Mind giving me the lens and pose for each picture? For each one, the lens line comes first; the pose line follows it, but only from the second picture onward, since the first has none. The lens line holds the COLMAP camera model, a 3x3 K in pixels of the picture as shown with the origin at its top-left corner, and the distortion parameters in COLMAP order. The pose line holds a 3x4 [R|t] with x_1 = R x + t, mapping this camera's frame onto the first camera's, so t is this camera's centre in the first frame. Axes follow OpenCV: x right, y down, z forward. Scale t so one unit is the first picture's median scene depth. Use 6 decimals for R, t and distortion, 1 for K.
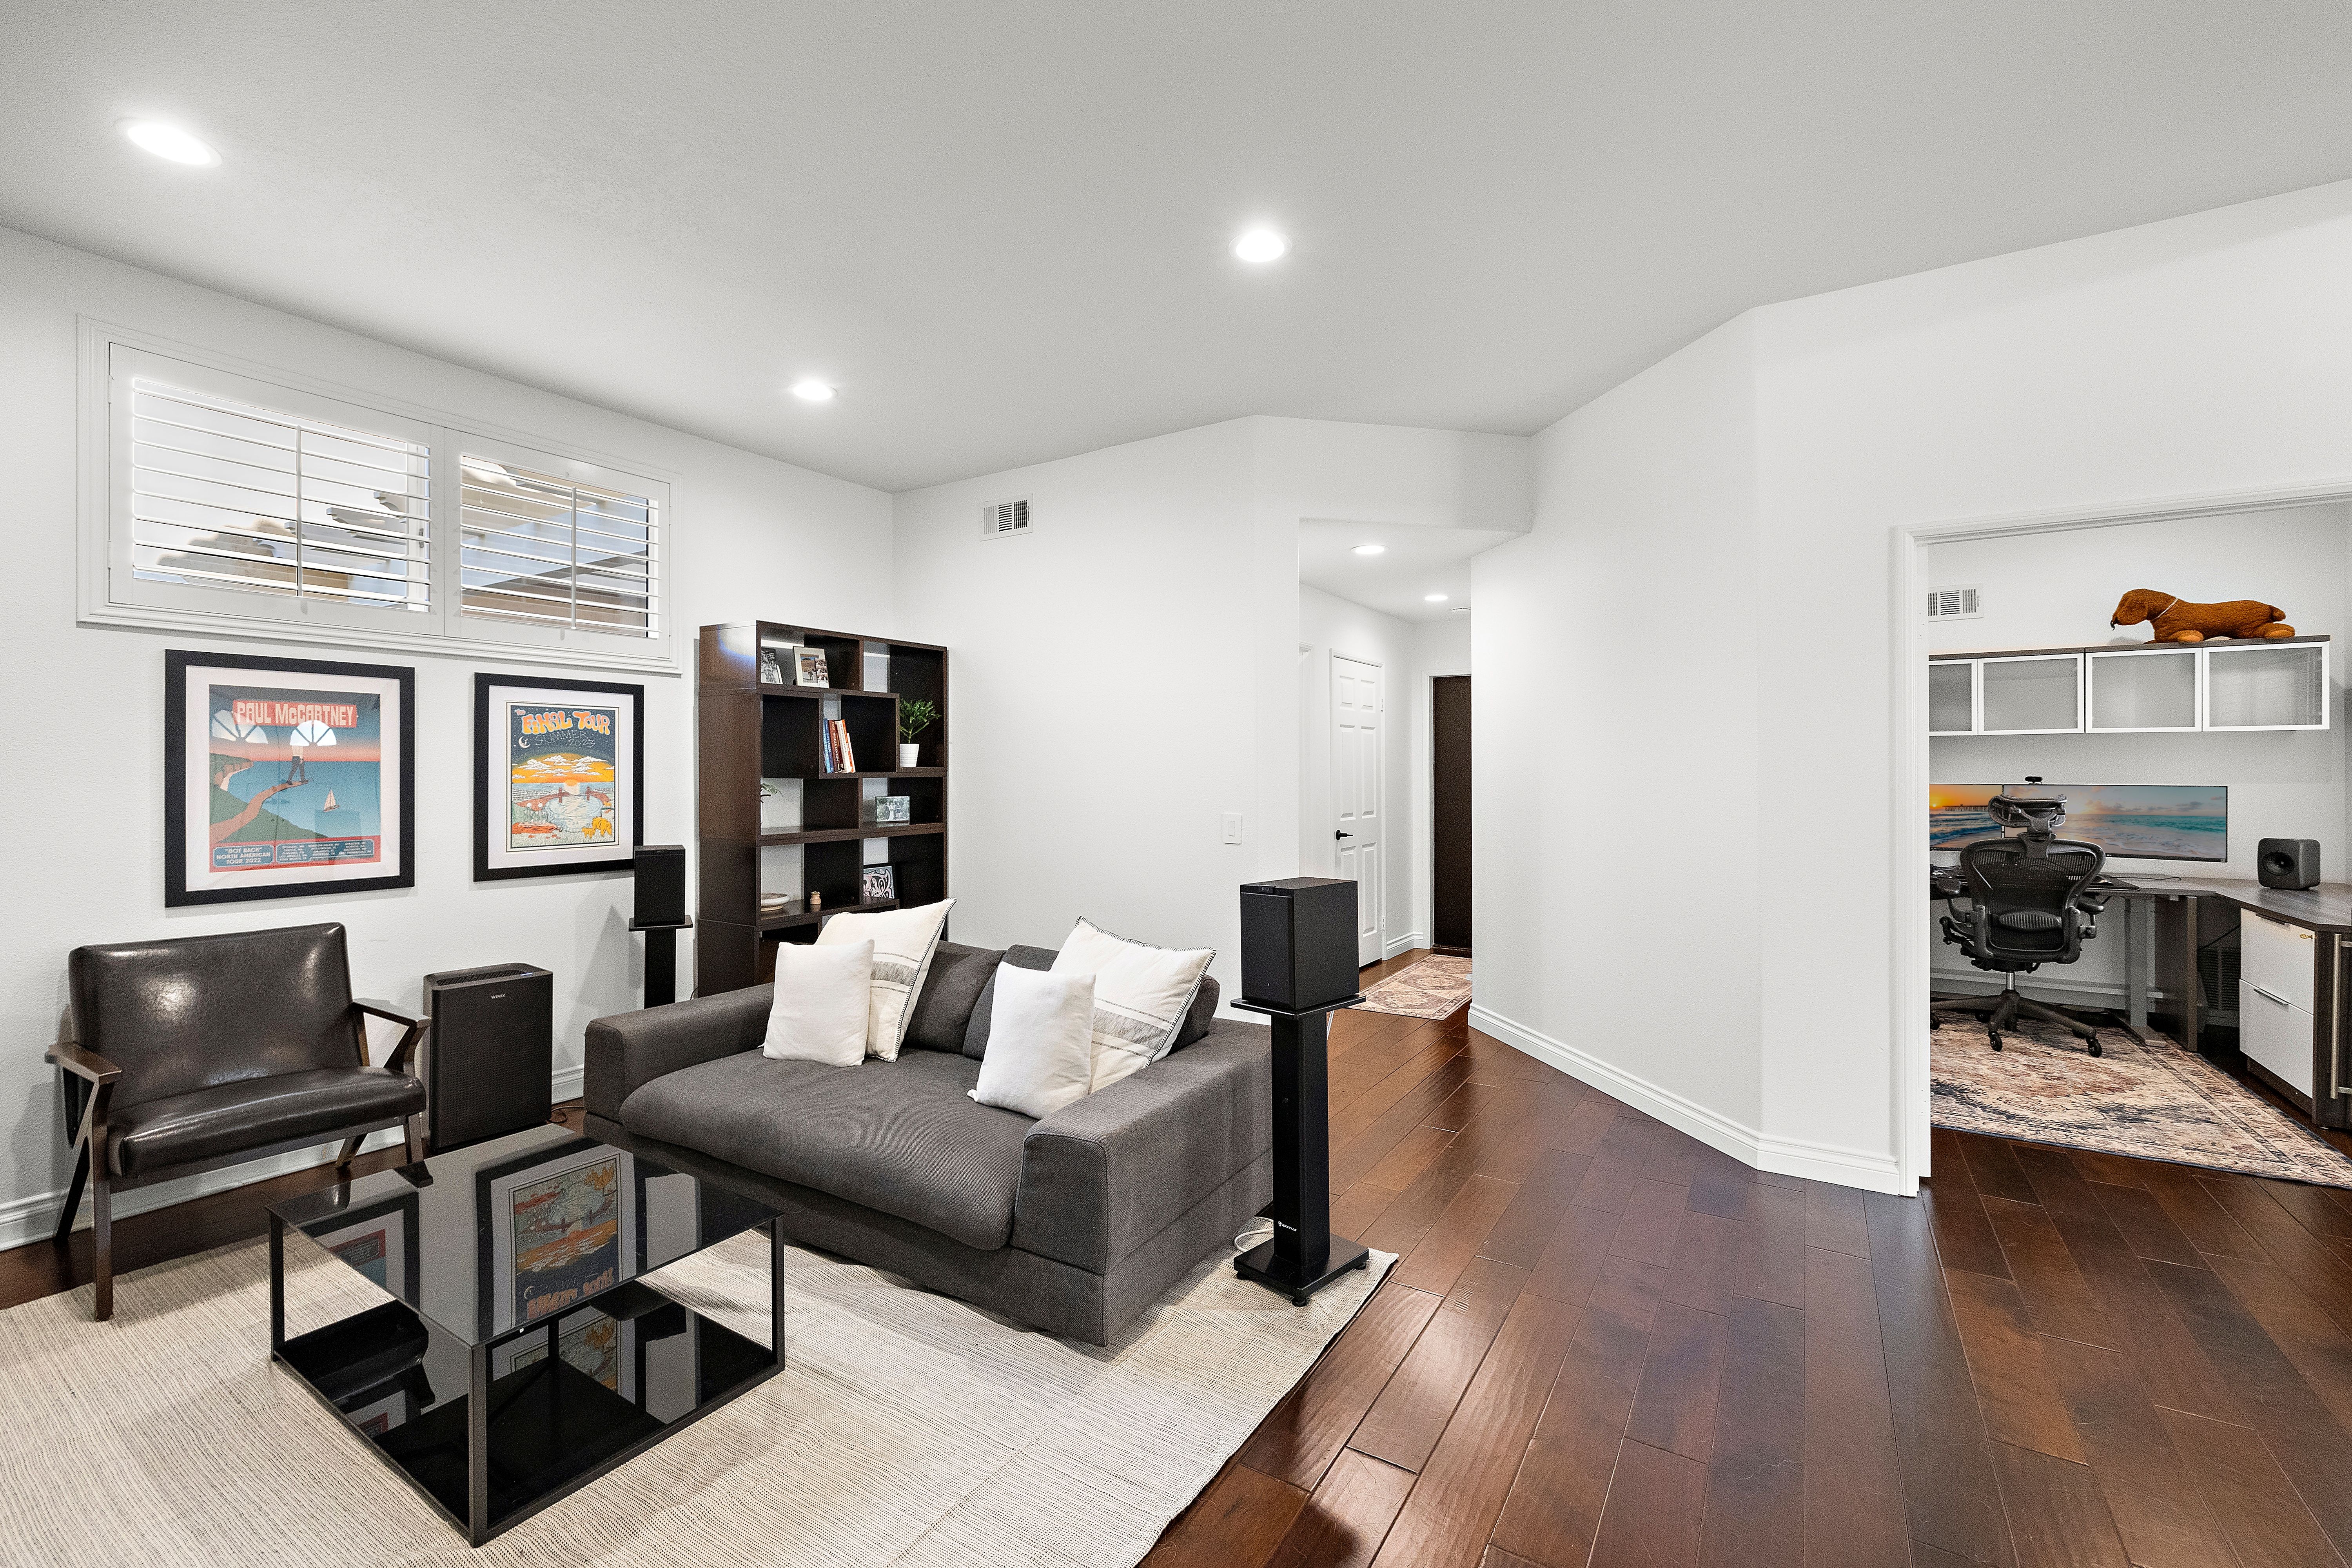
lens RADIAL K [[990.8, 0, 1183.9], [0, 990.8, 774.1], [0, 0, 1]] dist [-0.001311, 0.000098]
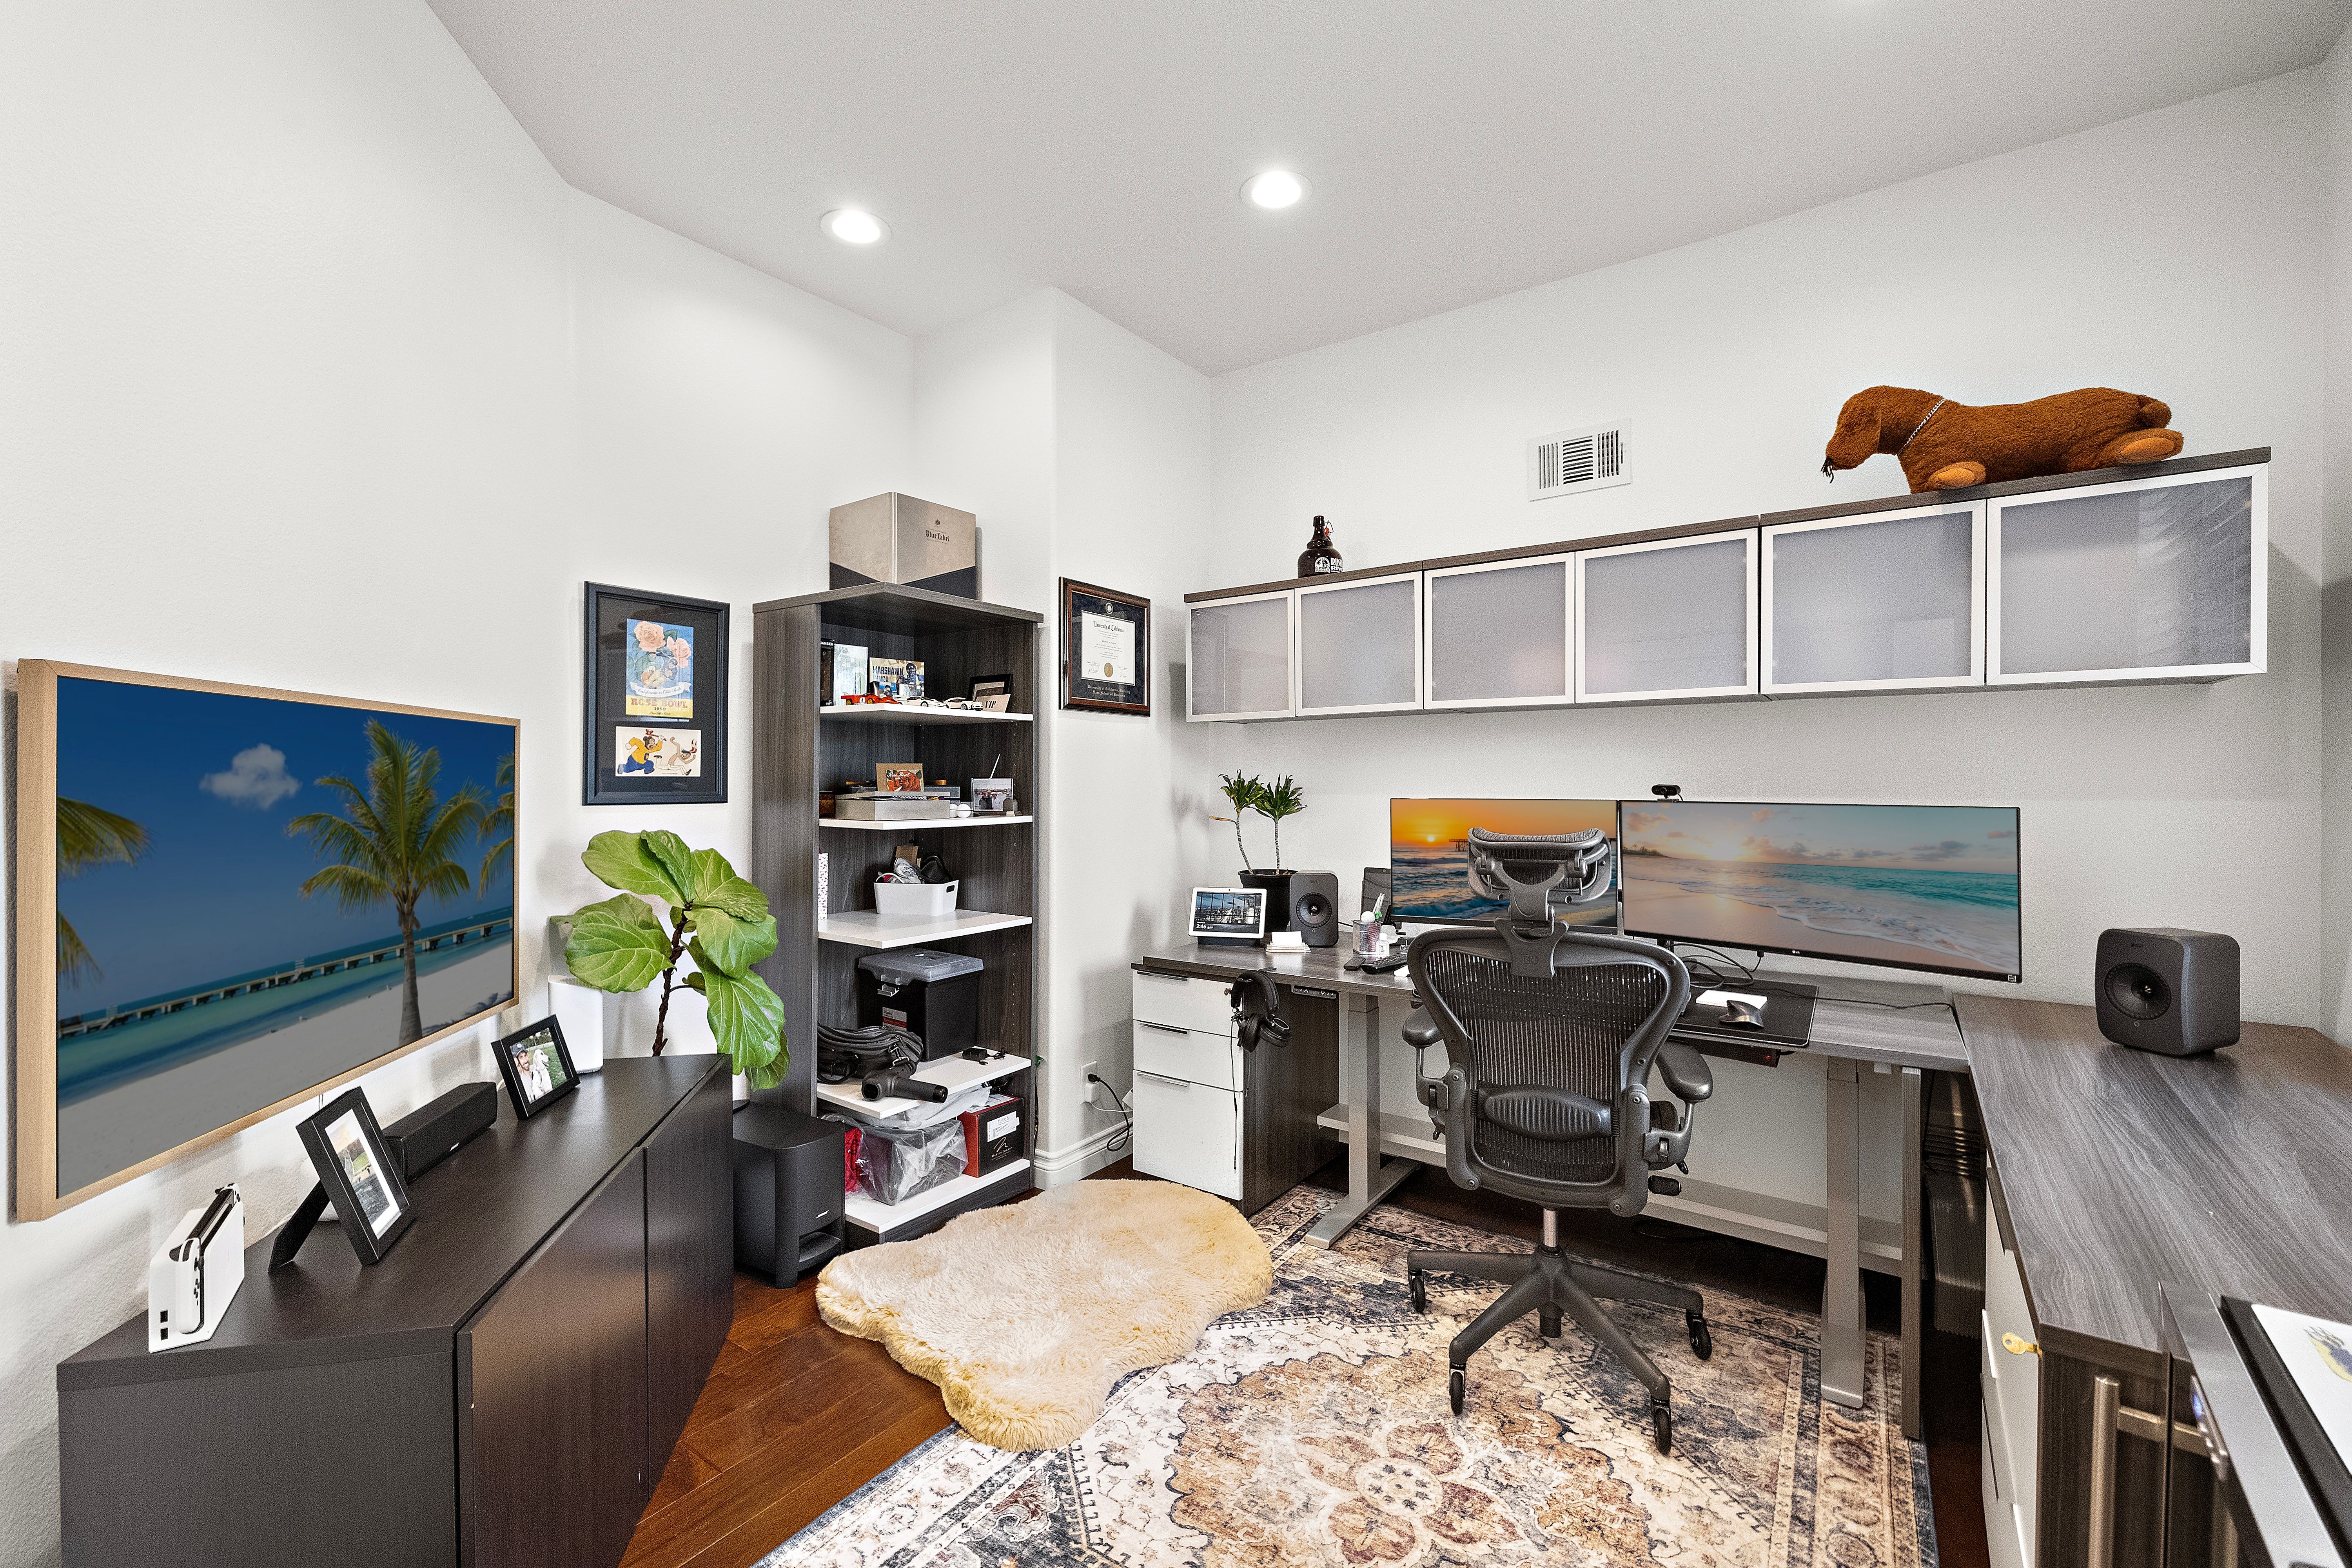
lens RADIAL K [[990.8, 0, 1168.3], [0, 990.8, 789.9], [0, 0, 1]] dist [-0.001311, 0.000098]
pose [[0.998412, 0.000155, -0.056337, 0.683259], [0.000318, 0.999965, 0.008383, 0.000991], [0.056336, -0.008387, 0.998377, 0.528432]]
